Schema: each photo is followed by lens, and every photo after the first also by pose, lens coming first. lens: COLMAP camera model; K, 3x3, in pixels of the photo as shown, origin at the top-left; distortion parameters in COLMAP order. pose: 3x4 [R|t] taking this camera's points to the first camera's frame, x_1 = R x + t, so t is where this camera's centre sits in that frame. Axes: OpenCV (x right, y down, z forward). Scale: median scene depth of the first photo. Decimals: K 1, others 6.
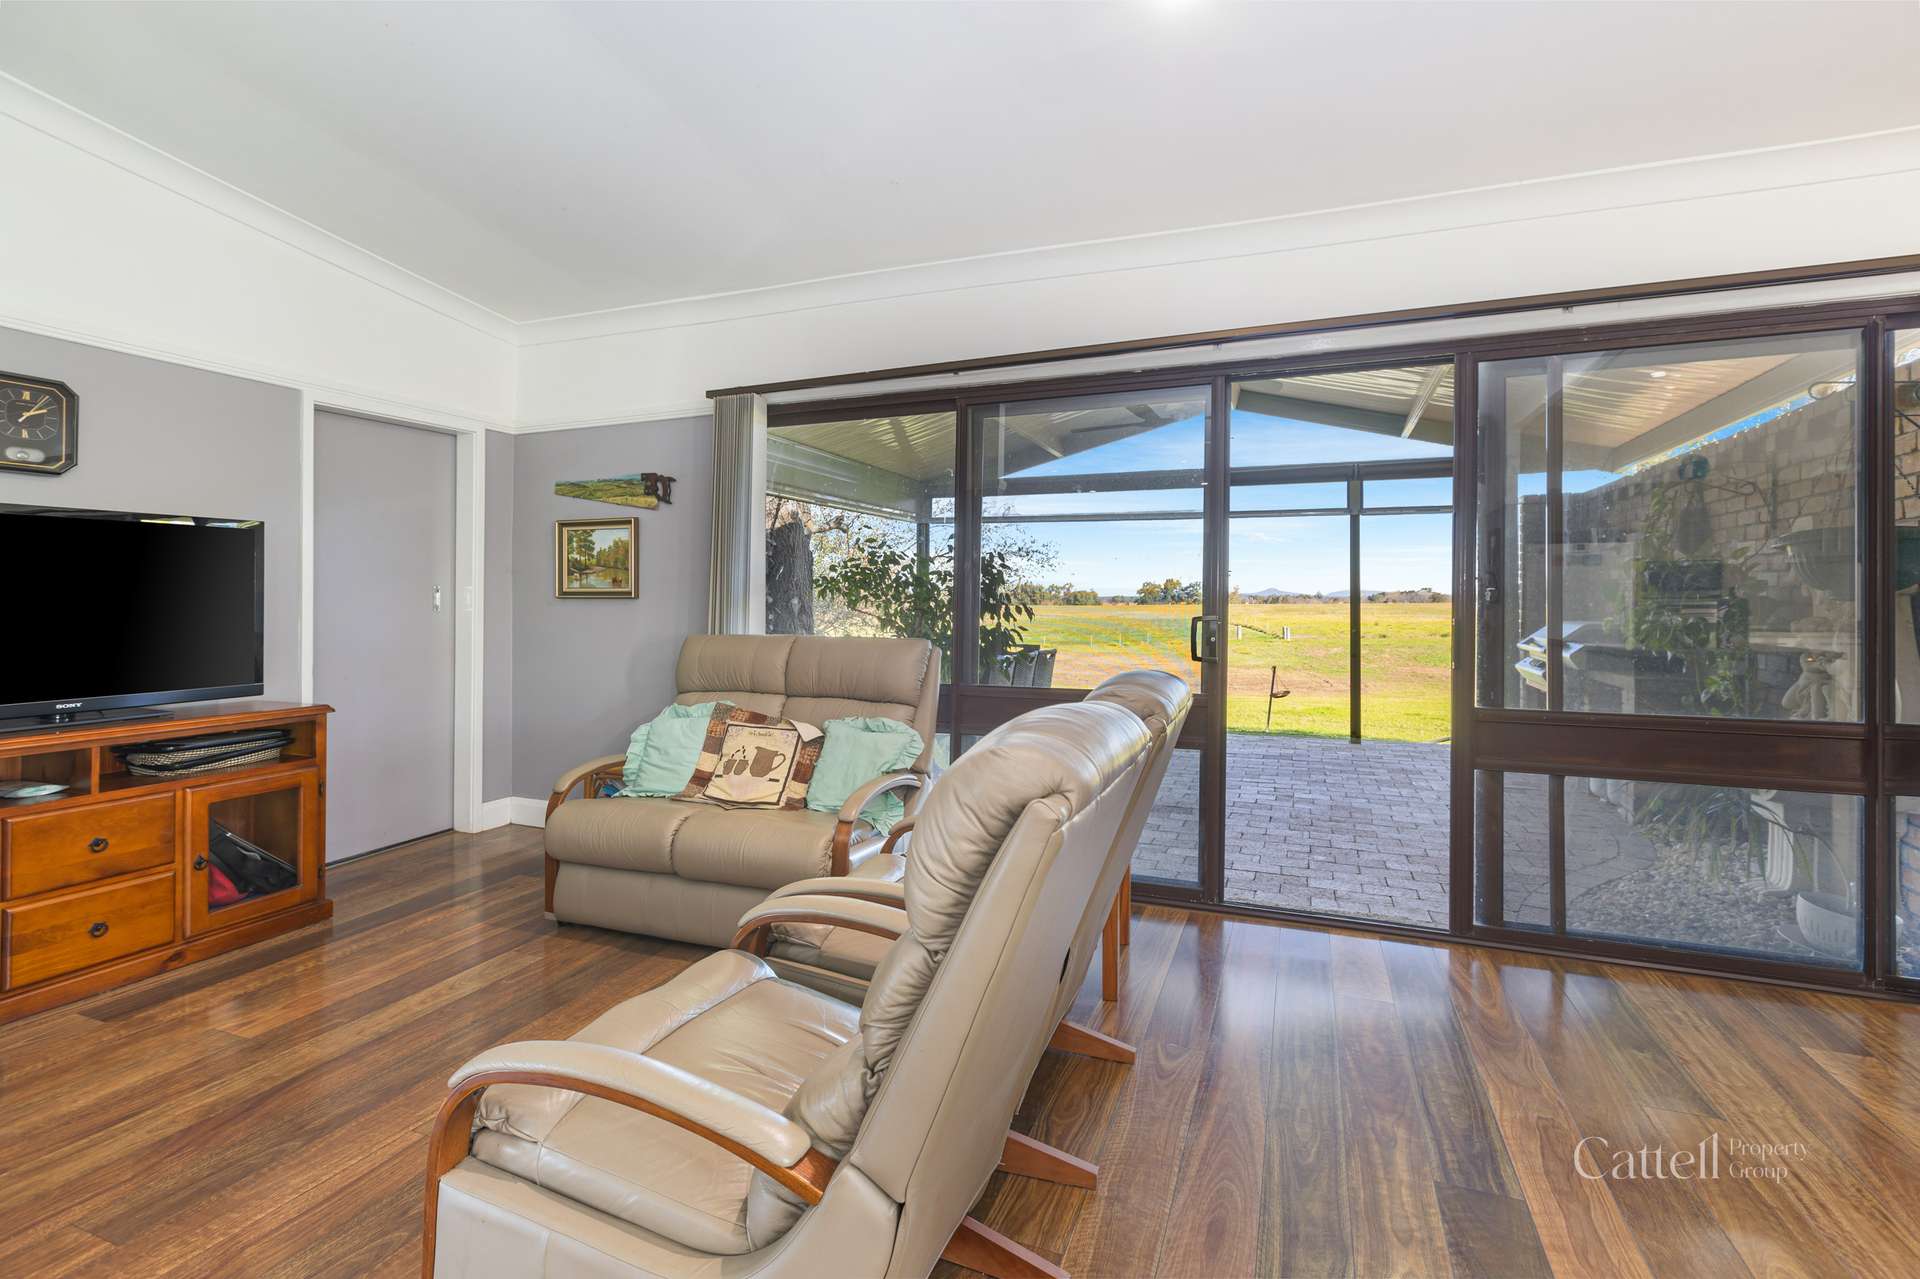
lens RADIAL K [[869.5, 0, 921.6], [0, 869.5, 599.1], [0, 0, 1]] dist [0.001432, 0.000057]
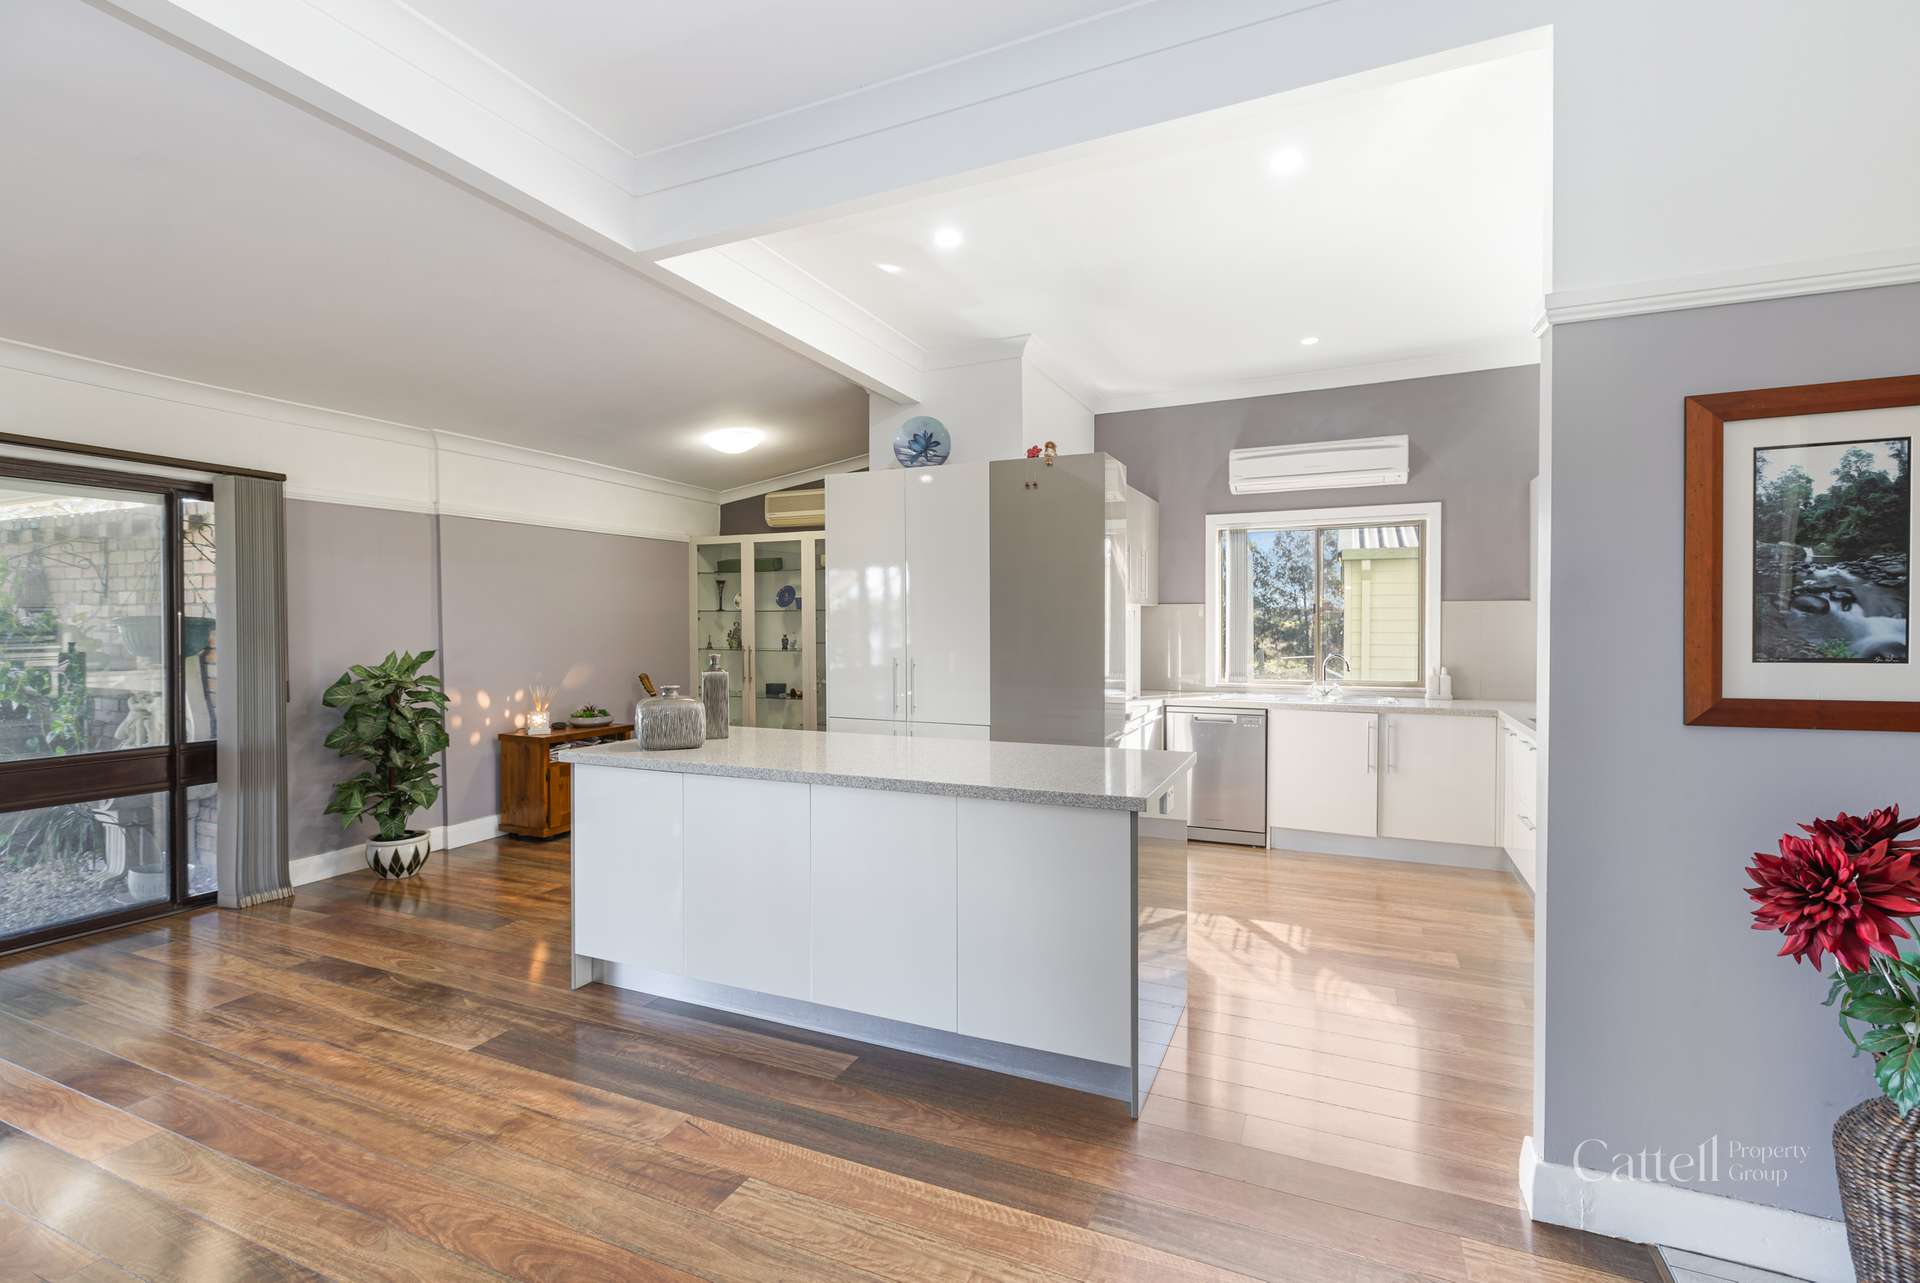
lens RADIAL K [[869.5, 0, 960.9], [0, 869.5, 635.7], [0, 0, 1]] dist [0.001432, 0.000057]
pose [[0.017490, -0.013716, 0.999753, -0.283773], [0.001992, 0.999904, 0.013683, -0.045286], [-0.999845, 0.001752, 0.017515, -0.281859]]
